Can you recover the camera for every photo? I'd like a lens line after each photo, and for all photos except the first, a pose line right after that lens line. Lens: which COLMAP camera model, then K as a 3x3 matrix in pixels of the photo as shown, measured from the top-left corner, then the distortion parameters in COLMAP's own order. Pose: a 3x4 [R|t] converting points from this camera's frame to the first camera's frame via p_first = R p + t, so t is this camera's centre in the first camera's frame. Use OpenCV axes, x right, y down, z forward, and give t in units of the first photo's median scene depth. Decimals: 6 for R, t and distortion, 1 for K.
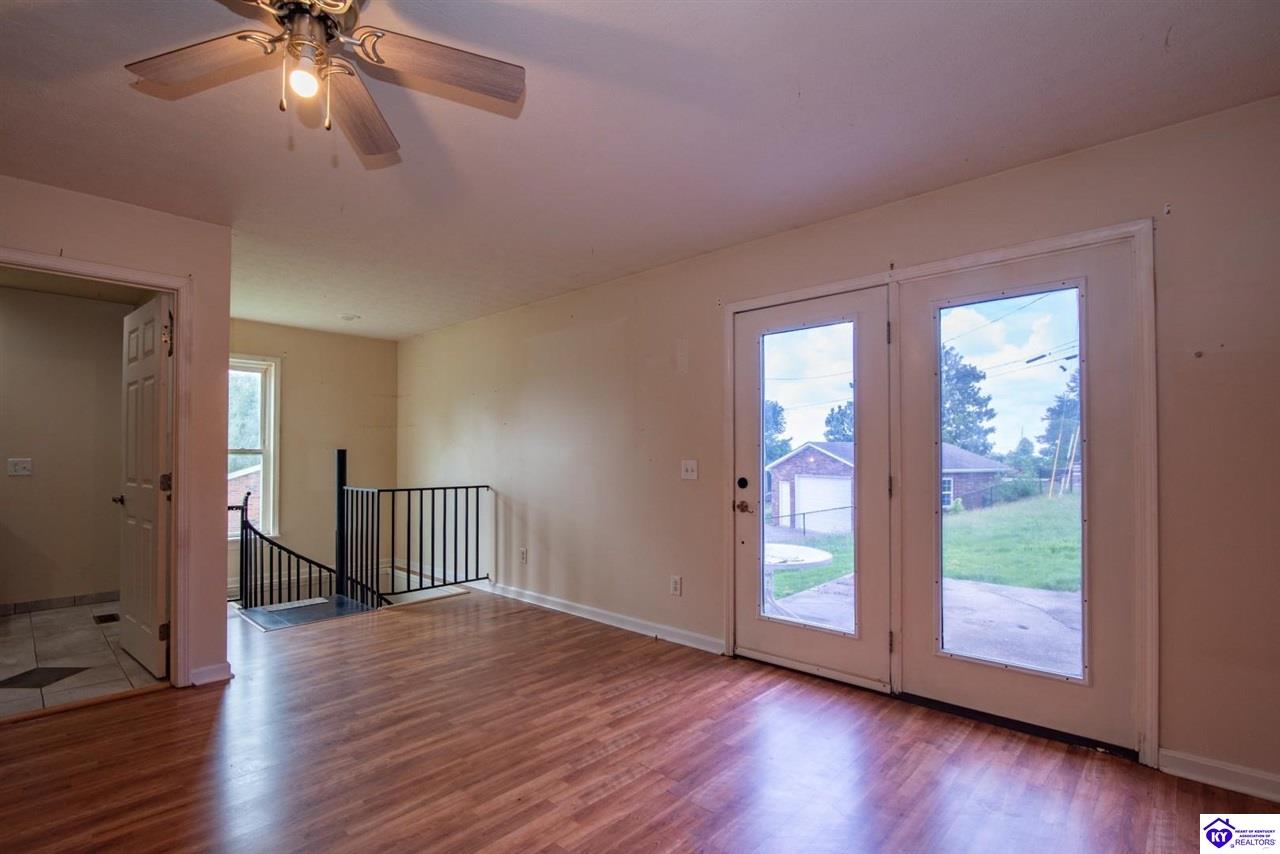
lens RADIAL K [[593.7, 0, 630.1], [0, 593.7, 448.8], [0, 0, 1]] dist [-0.020515, 0.001937]
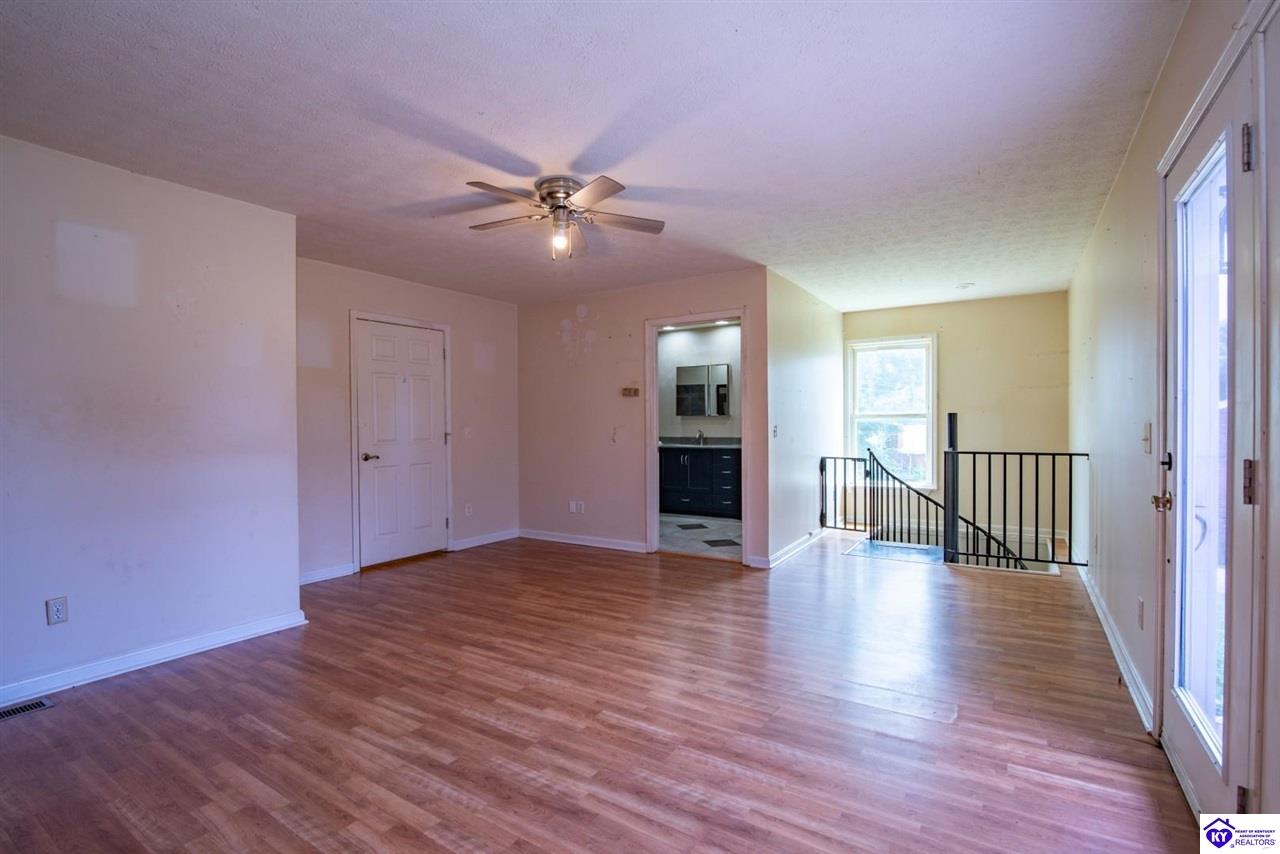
lens RADIAL K [[593.7, 0, 642.2], [0, 593.7, 429.7], [0, 0, 1]] dist [-0.020515, 0.001937]
pose [[0.192056, 0.011208, -0.981320, 0.874583], [0.020250, 0.999677, 0.015381, 0.008959], [0.981175, -0.022826, 0.191767, 0.488195]]
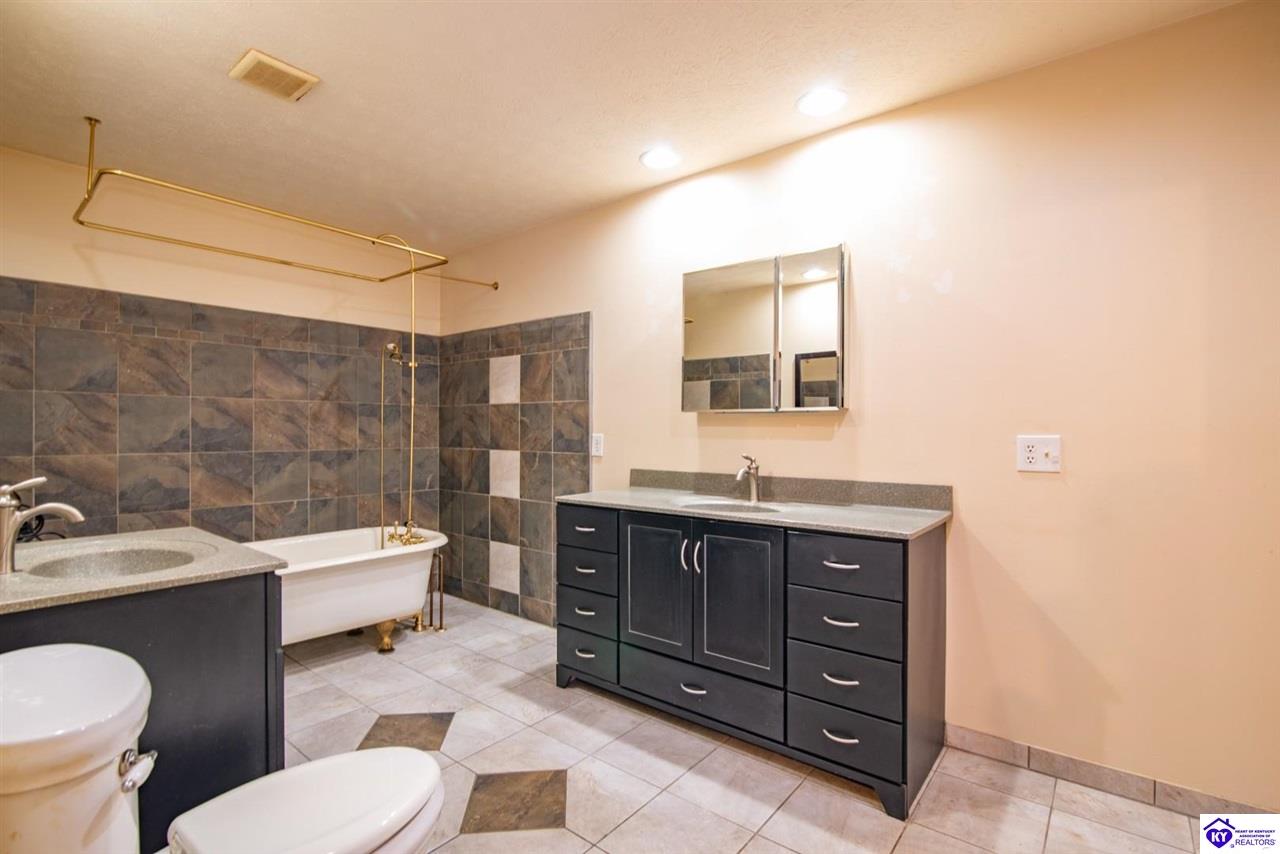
lens RADIAL K [[593.7, 0, 639.5], [0, 593.7, 430.3], [0, 0, 1]] dist [-0.020515, 0.001937]
pose [[0.075809, 0.000398, -0.997122, -1.012116], [0.009609, 0.999953, 0.001129, 0.017617], [0.997076, -0.009667, 0.075802, 1.085038]]
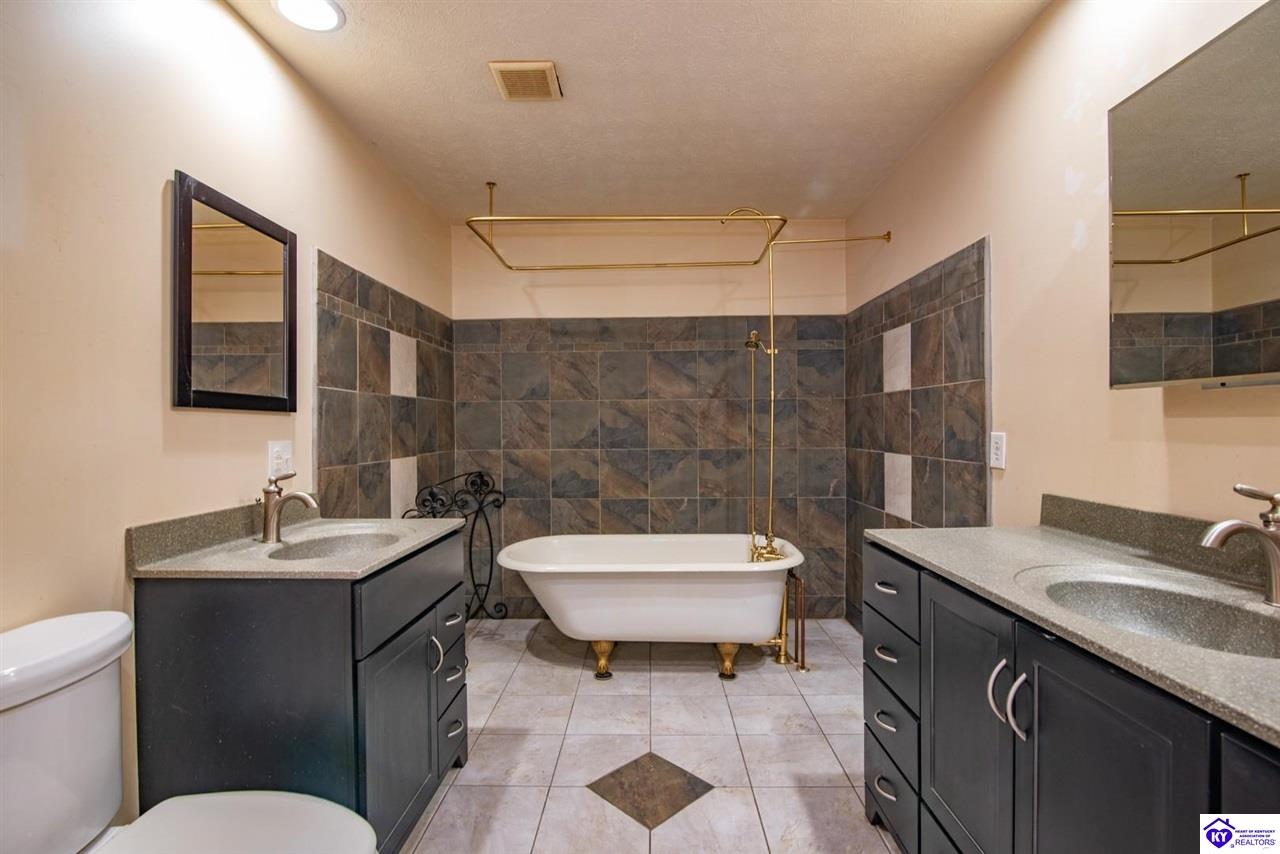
lens RADIAL K [[593.7, 0, 636.6], [0, 593.7, 430.7], [0, 0, 1]] dist [-0.020515, 0.001937]
pose [[-0.743361, 0.010604, -0.668806, -1.408630], [0.016765, 0.999856, -0.002781, 0.017941], [0.668680, -0.013280, -0.743431, 1.349190]]
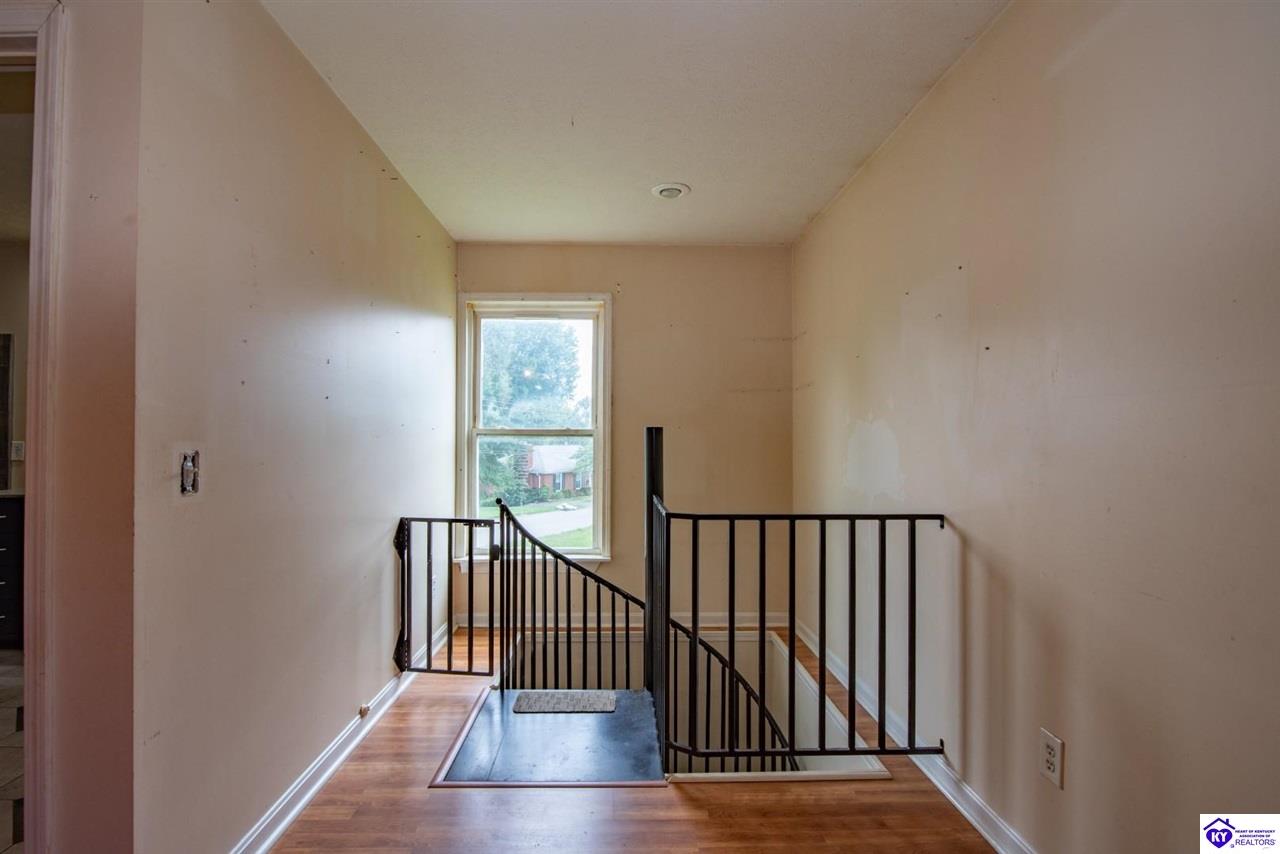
lens RADIAL K [[593.7, 0, 629.7], [0, 593.7, 430.2], [0, 0, 1]] dist [-0.020515, 0.001937]
pose [[0.698027, -0.009341, -0.716011, -0.211313], [0.004514, 0.999952, -0.008645, 0.017633], [0.716058, 0.002803, 0.698036, 1.169607]]
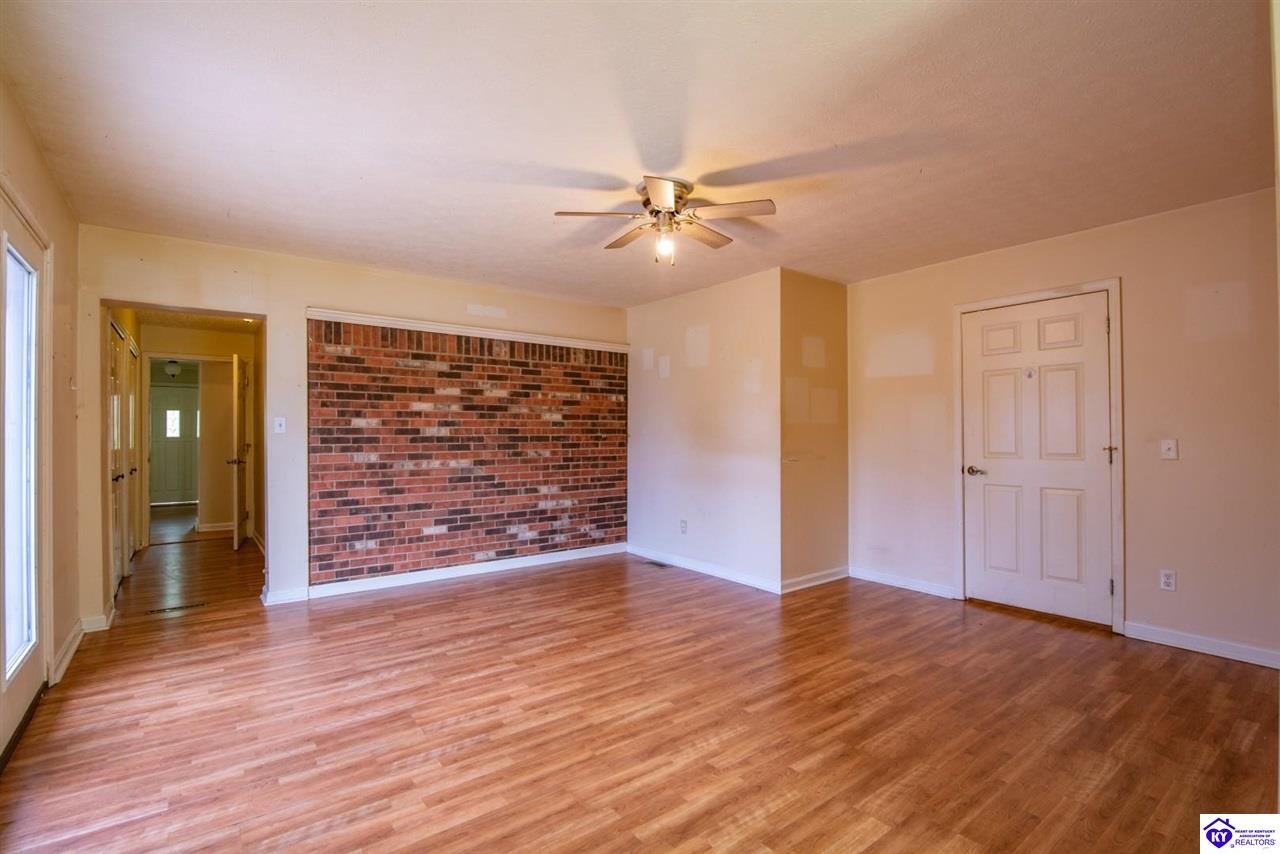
lens RADIAL K [[593.7, 0, 635.5], [0, 593.7, 435.1], [0, 0, 1]] dist [-0.020515, 0.001937]
pose [[-0.986964, 0.002150, 0.160925, -0.440469], [0.000430, 0.999942, -0.010722, 0.023943], [-0.160938, -0.010513, -0.986908, 1.691659]]
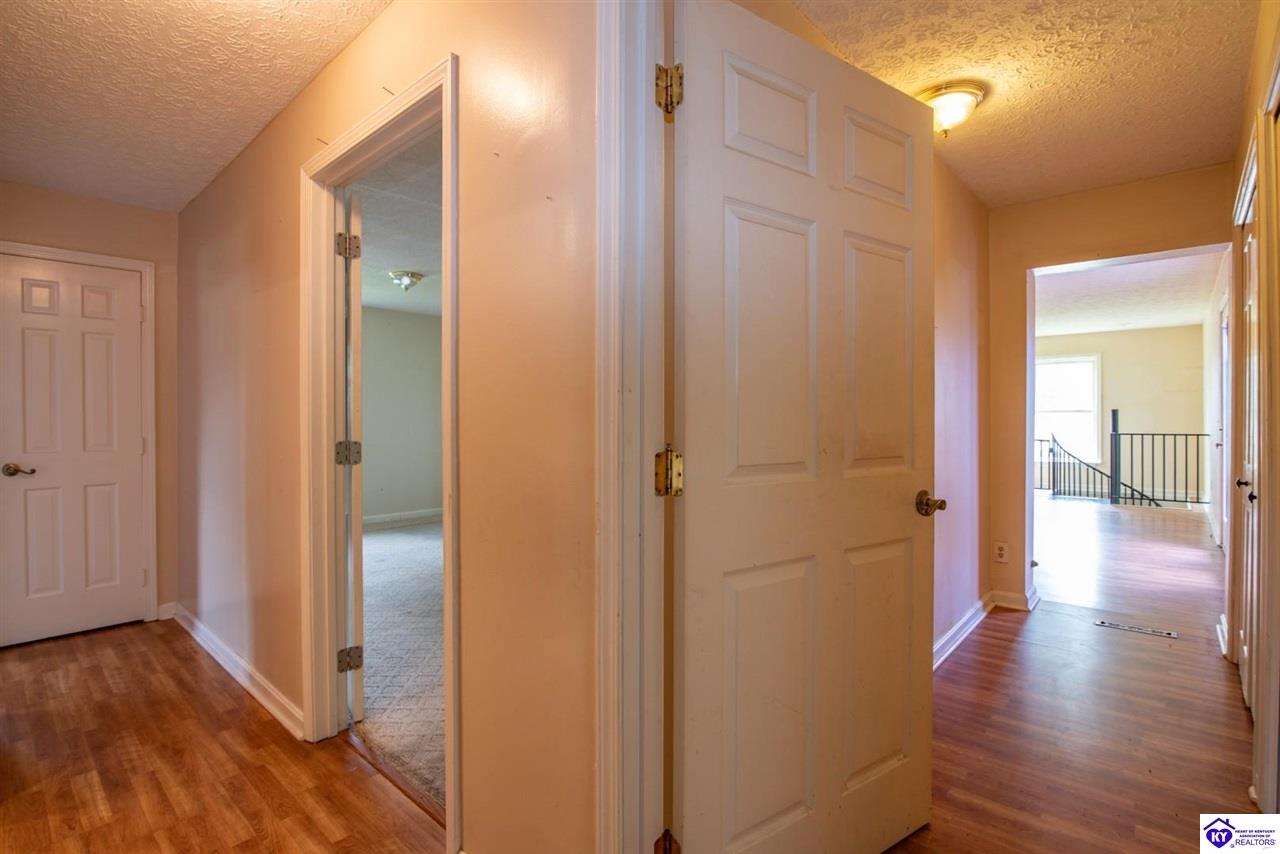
lens RADIAL K [[593.7, 0, 640.1], [0, 593.7, 420.0], [0, 0, 1]] dist [-0.020515, 0.001937]
pose [[0.013449, 0.000336, -0.999910, 2.105573], [0.016831, 0.999858, 0.000563, 0.015696], [0.999768, -0.016837, 0.013441, -0.589563]]
